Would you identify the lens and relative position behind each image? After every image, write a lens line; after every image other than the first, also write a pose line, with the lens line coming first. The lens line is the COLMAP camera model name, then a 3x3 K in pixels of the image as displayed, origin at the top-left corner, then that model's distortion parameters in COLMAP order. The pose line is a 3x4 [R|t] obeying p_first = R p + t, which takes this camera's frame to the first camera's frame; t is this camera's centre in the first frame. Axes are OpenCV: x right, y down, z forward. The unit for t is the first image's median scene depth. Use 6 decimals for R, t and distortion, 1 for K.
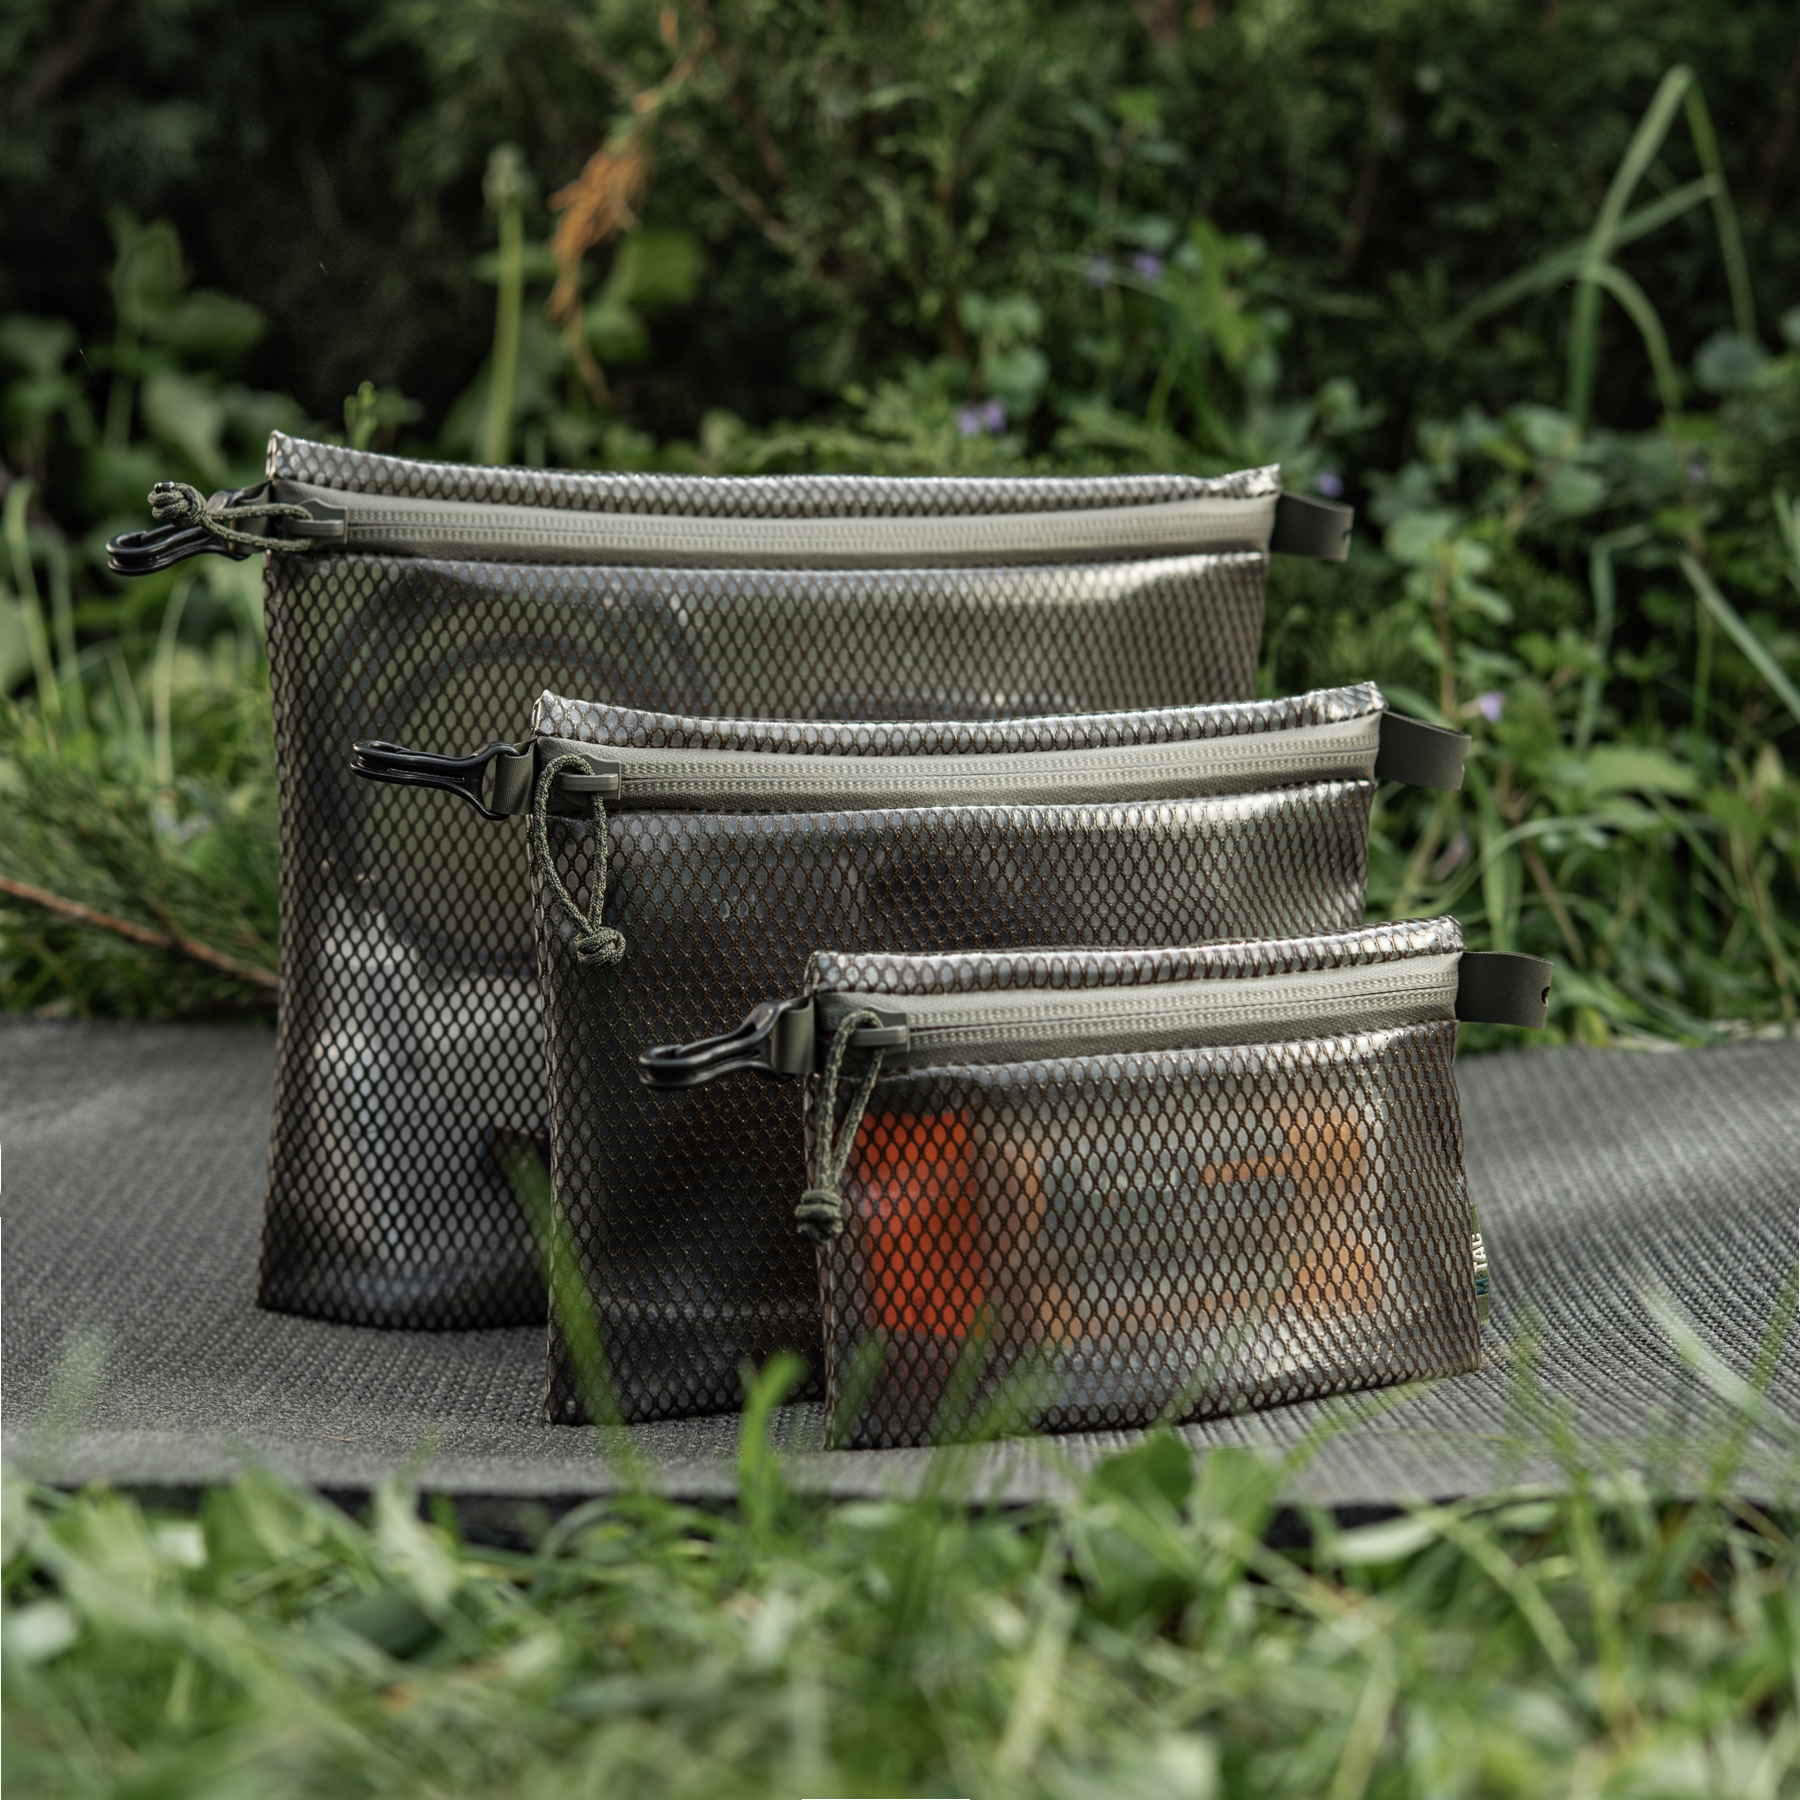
lens RADIAL K [[4623.9, 0, 900.0], [0, 4623.9, 900.0], [0, 0, 1]] dist [-0.249105, -1.059235]
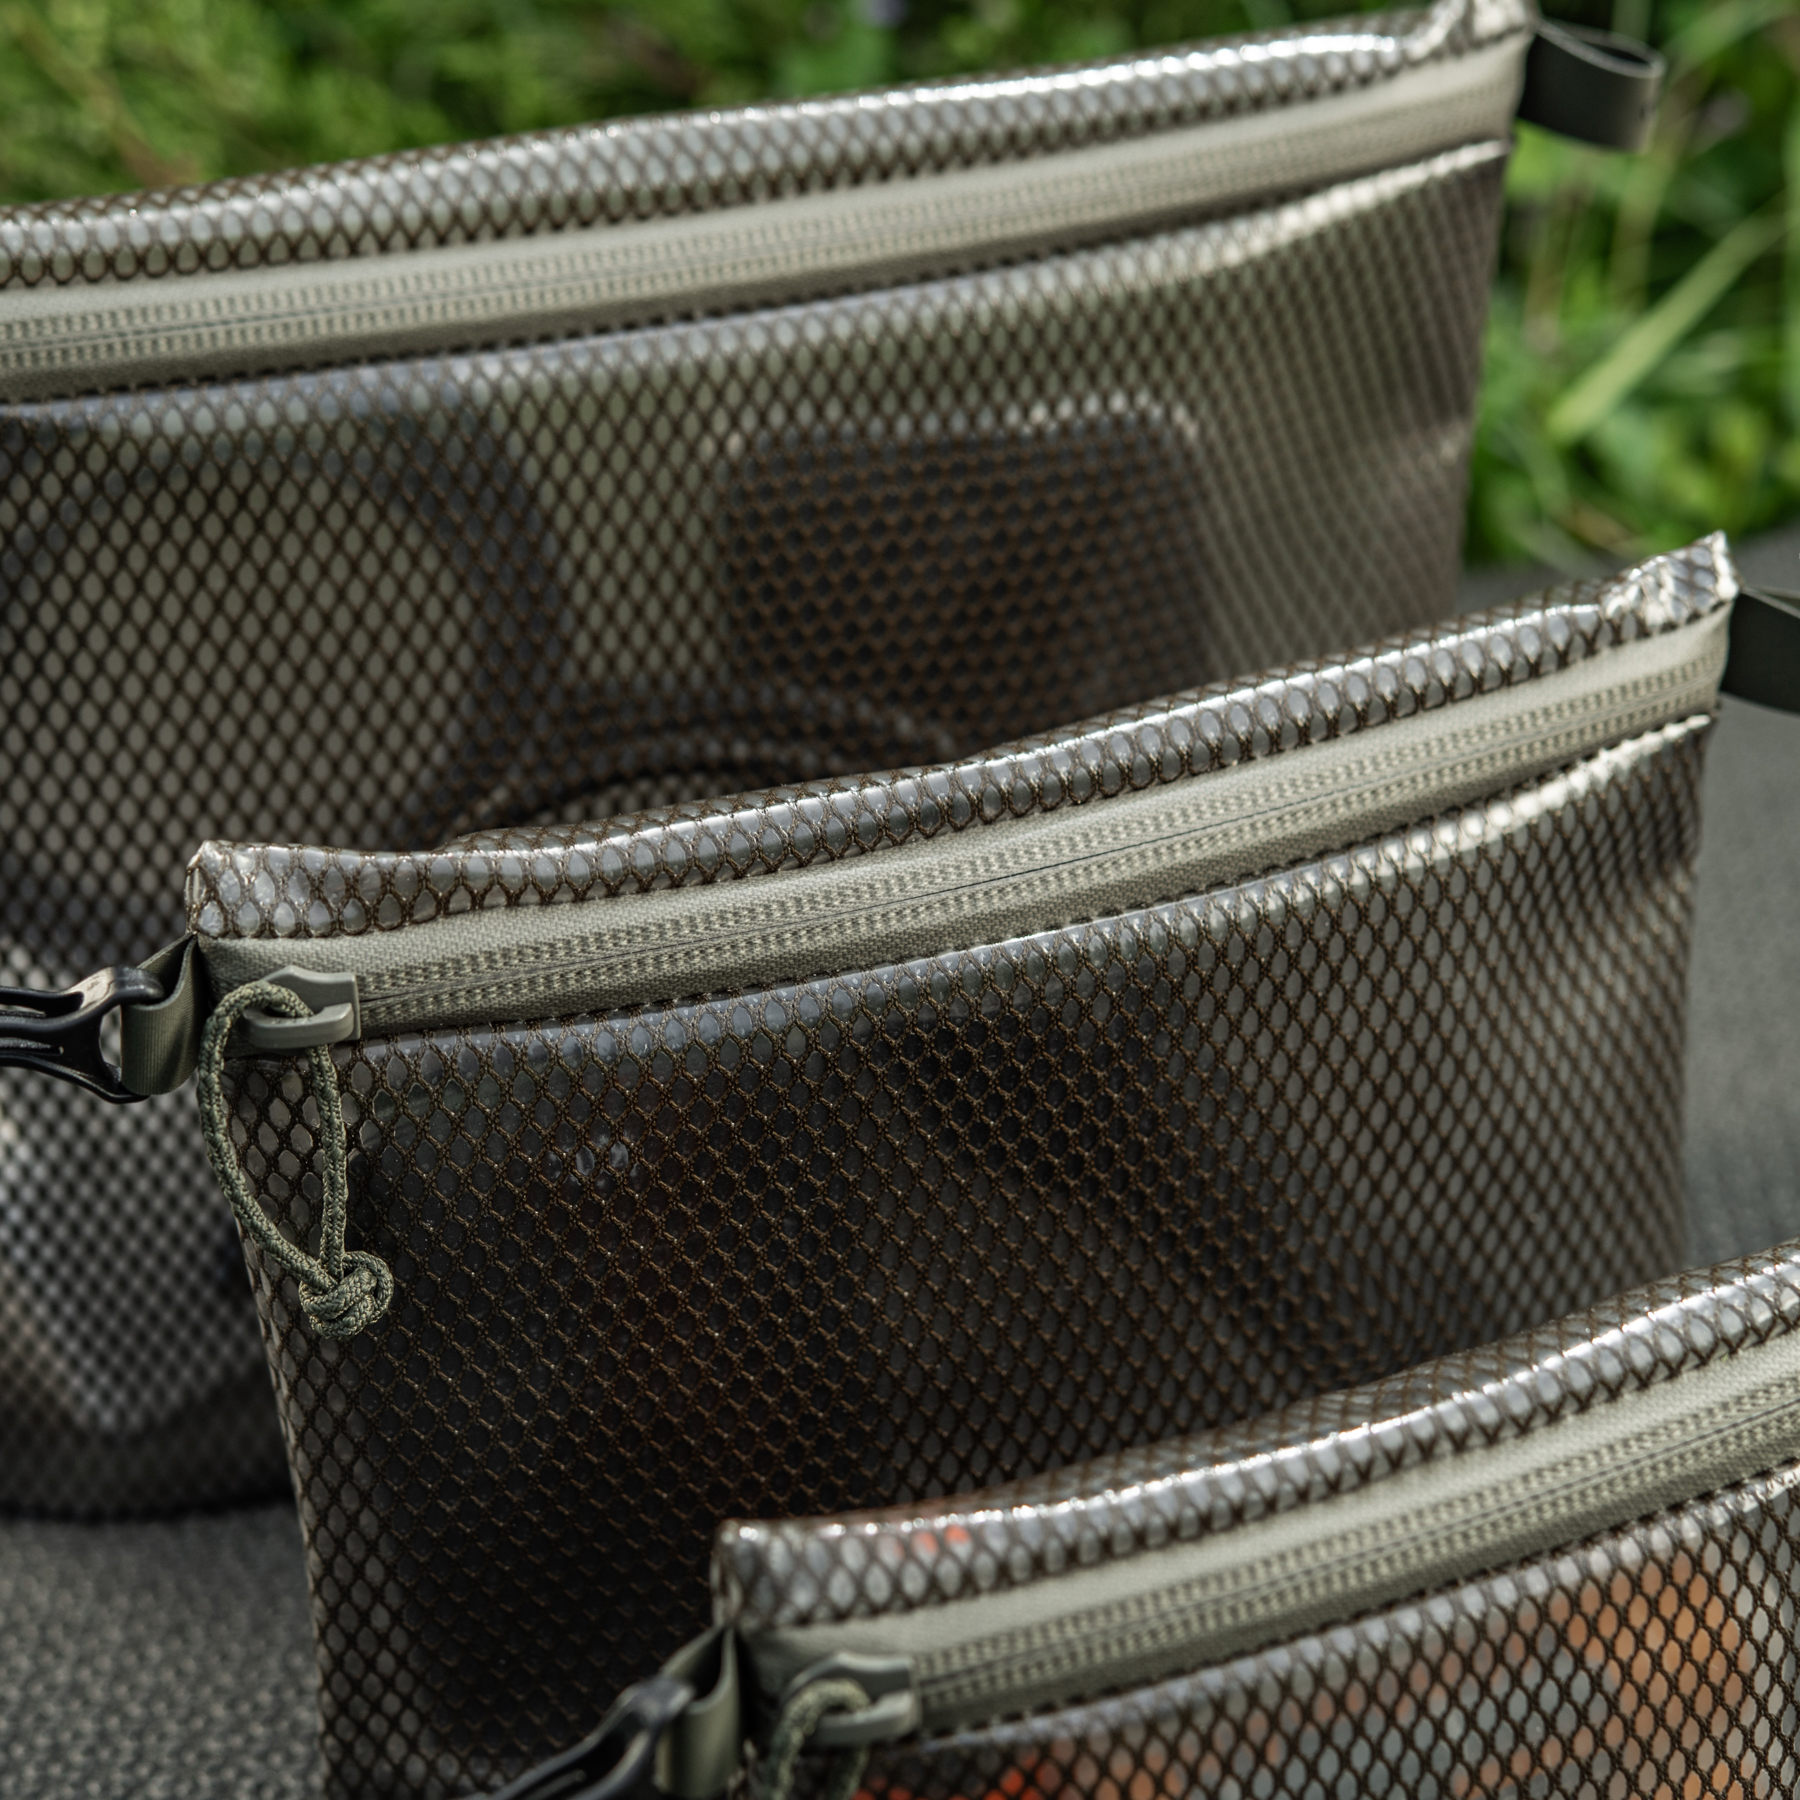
lens RADIAL K [[4693.5, 0, 832.5], [0, 4693.5, 865.4], [0, 0, 1]] dist [-0.121291, -0.133163]
pose [[0.998789, -0.041242, -0.026821, 0.009946], [0.047752, 0.943843, 0.326926, -0.218313], [0.011832, -0.327811, 0.944669, 0.490664]]
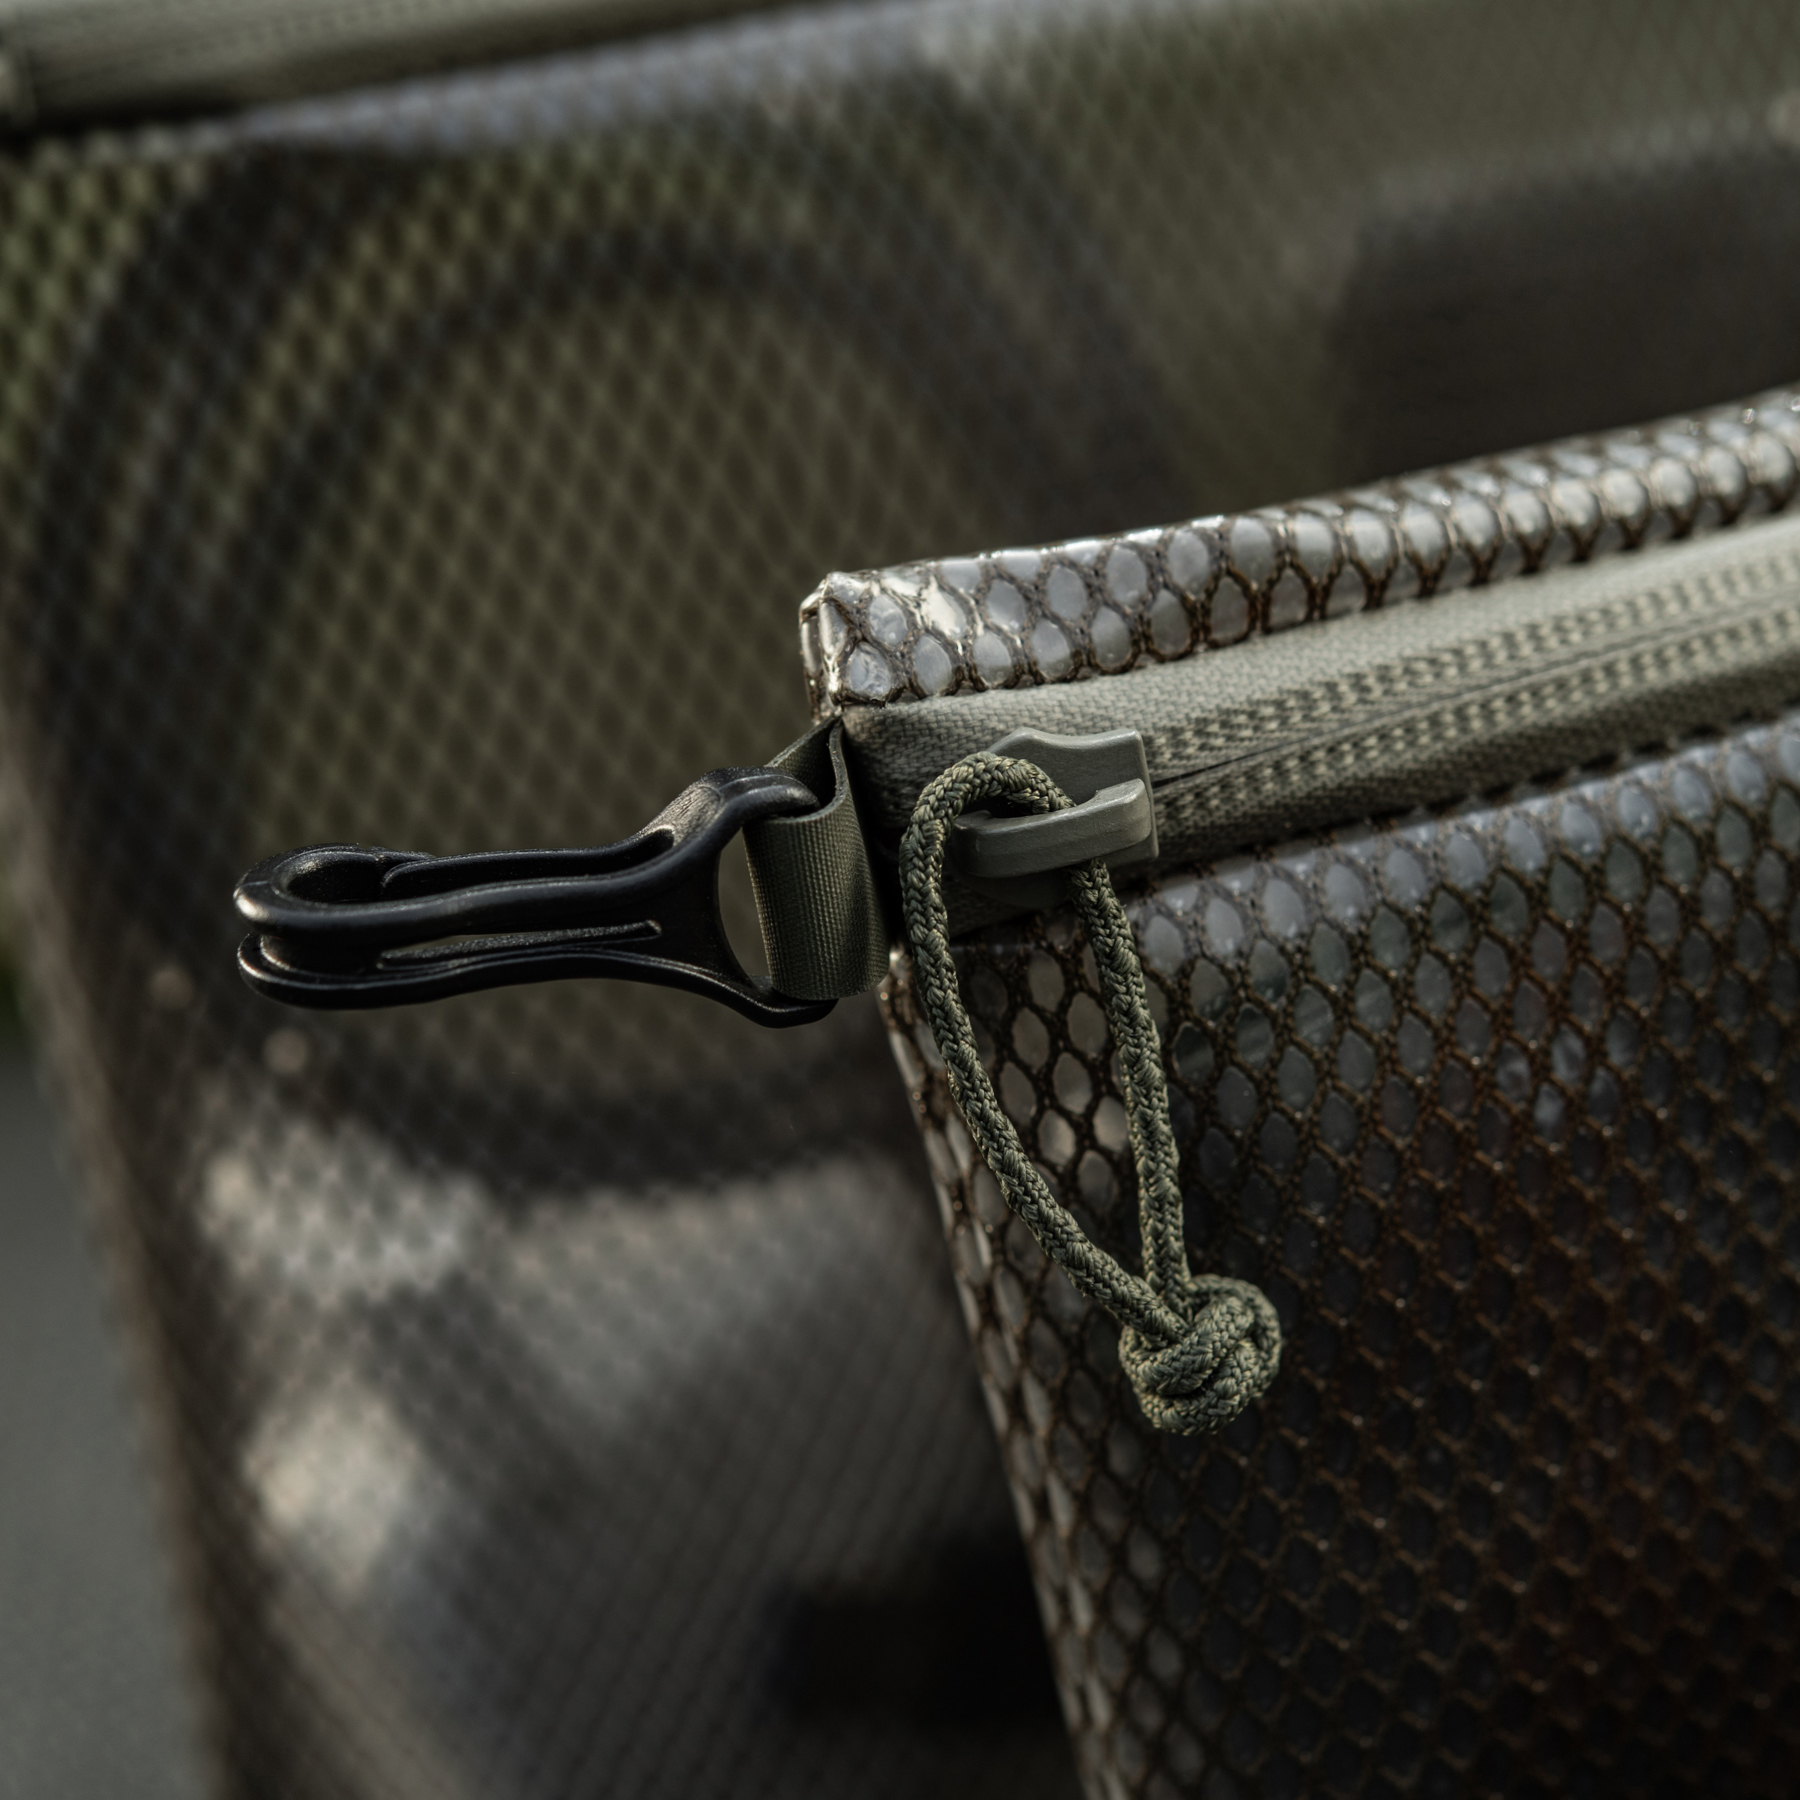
lens RADIAL K [[4518.6, 0, 900.0], [0, 4518.6, 900.0], [0, 0, 1]] dist [0.617786, -10.333306]
pose [[0.975606, -0.218114, 0.024869, -0.085212], [0.213651, 0.969414, 0.120791, -0.058375], [-0.050455, -0.112531, 0.992366, 0.712093]]
